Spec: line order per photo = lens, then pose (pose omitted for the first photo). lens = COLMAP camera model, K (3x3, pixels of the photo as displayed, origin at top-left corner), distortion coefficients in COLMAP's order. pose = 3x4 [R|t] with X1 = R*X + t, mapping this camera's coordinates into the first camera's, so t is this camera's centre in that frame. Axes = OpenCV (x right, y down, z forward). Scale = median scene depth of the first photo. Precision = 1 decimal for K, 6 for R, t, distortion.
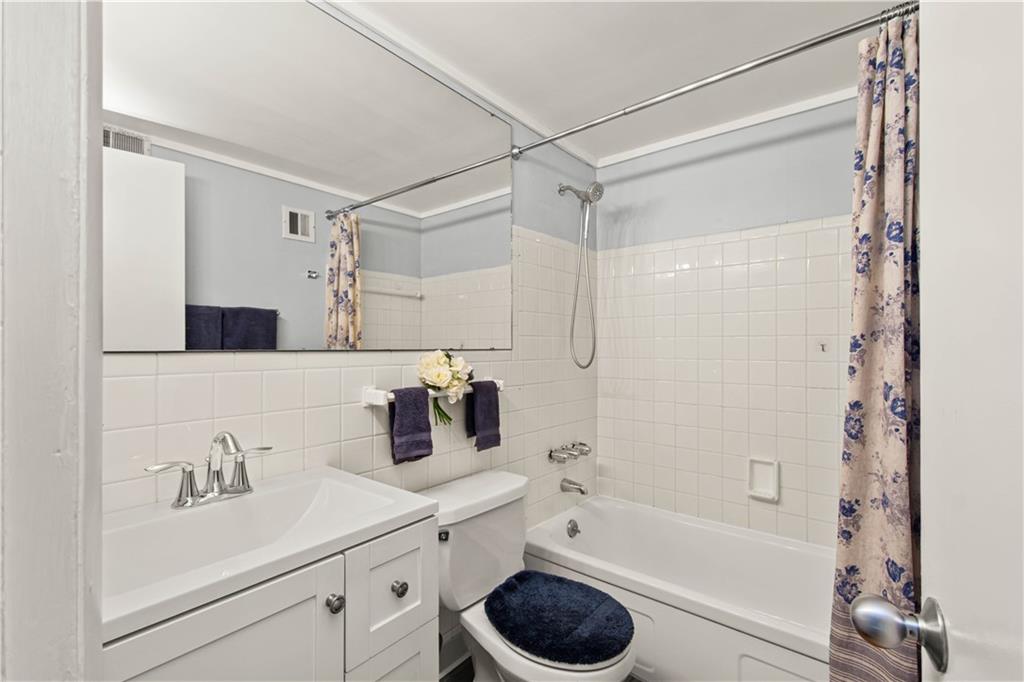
lens RADIAL K [[447.0, 0, 510.0], [0, 447.0, 348.7], [0, 0, 1]] dist [-0.002412, -0.000398]
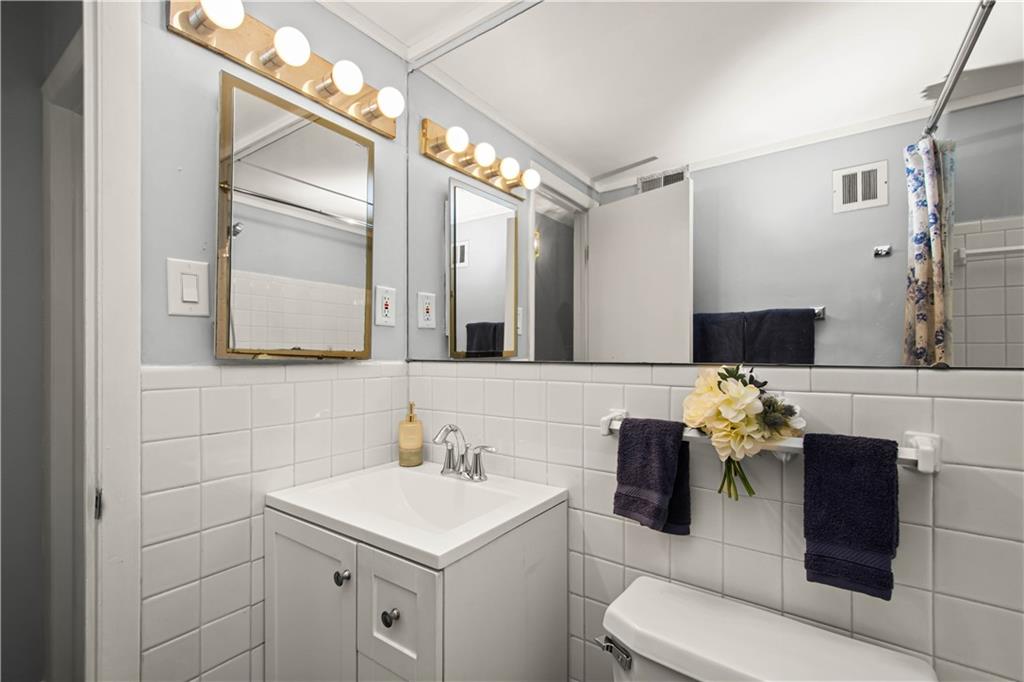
lens RADIAL K [[454.1, 0, 506.6], [0, 454.1, 340.9], [0, 0, 1]] dist [0.011256, -0.000028]
pose [[0.056026, -0.021053, -0.998207, 0.574482], [-0.002818, 0.999770, -0.021244, -0.021321], [0.998425, 0.004003, 0.055954, 0.916095]]
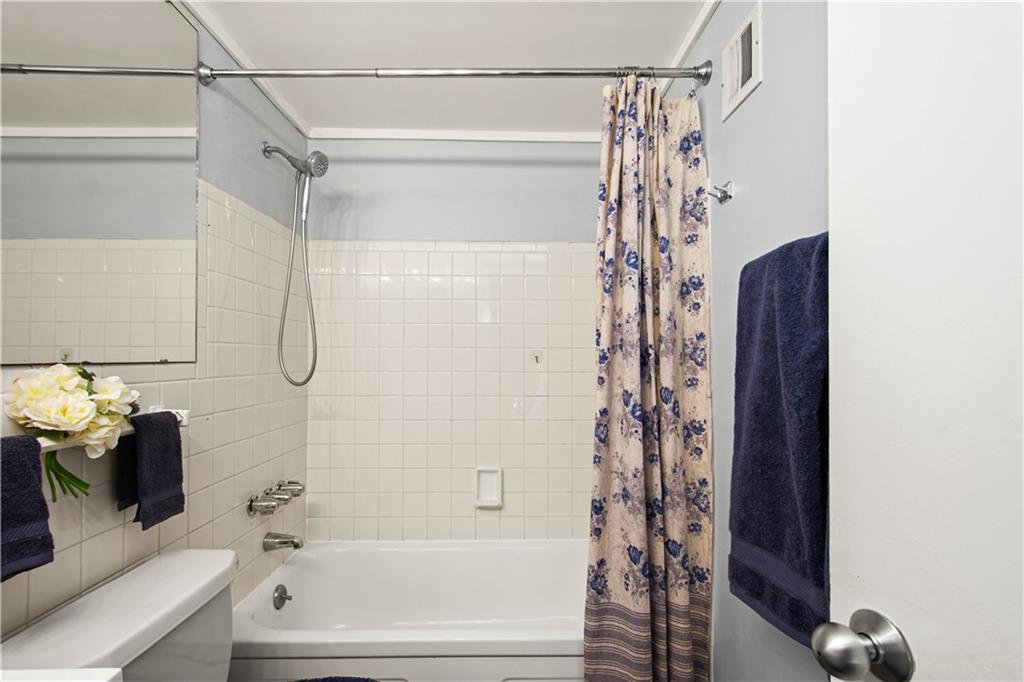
lens RADIAL K [[464.5, 0, 513.7], [0, 464.5, 353.7], [0, 0, 1]] dist [0.001451, 0.000044]
pose [[0.764643, 0.007069, 0.644416, -0.134511], [0.000845, 0.999928, -0.011972, -0.004147], [-0.644454, 0.009699, 0.764582, 0.258132]]
